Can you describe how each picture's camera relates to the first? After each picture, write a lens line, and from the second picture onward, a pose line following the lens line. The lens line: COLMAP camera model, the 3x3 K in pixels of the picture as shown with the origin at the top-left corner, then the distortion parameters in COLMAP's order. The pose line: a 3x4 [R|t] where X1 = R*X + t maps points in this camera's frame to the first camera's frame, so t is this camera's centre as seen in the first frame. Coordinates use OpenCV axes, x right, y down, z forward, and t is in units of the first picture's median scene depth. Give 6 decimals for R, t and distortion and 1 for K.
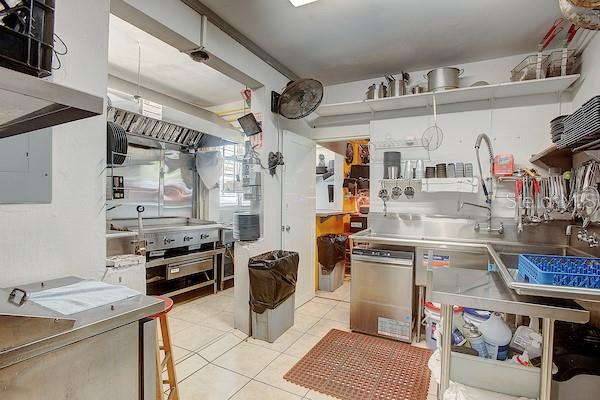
lens RADIAL K [[284.4, 0, 301.0], [0, 284.4, 198.5], [0, 0, 1]] dist [-0.038359, 0.005016]
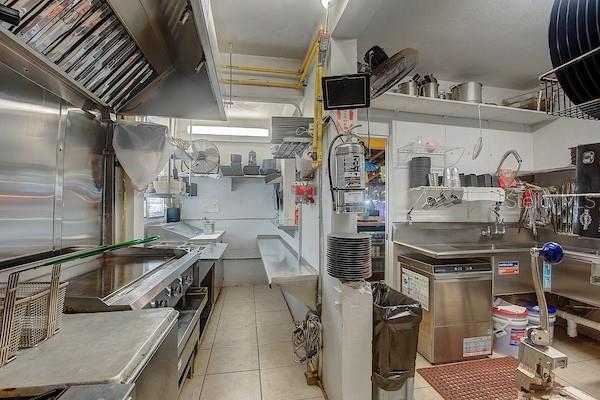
lens RADIAL K [[284.4, 0, 299.1], [0, 284.4, 201.2], [0, 0, 1]] dist [-0.038359, 0.005016]
pose [[0.790011, 0.001116, 0.613092, -0.617120], [0.000234, 0.999998, -0.002122, -0.017309], [-0.613093, 0.001820, 0.790008, 0.549635]]
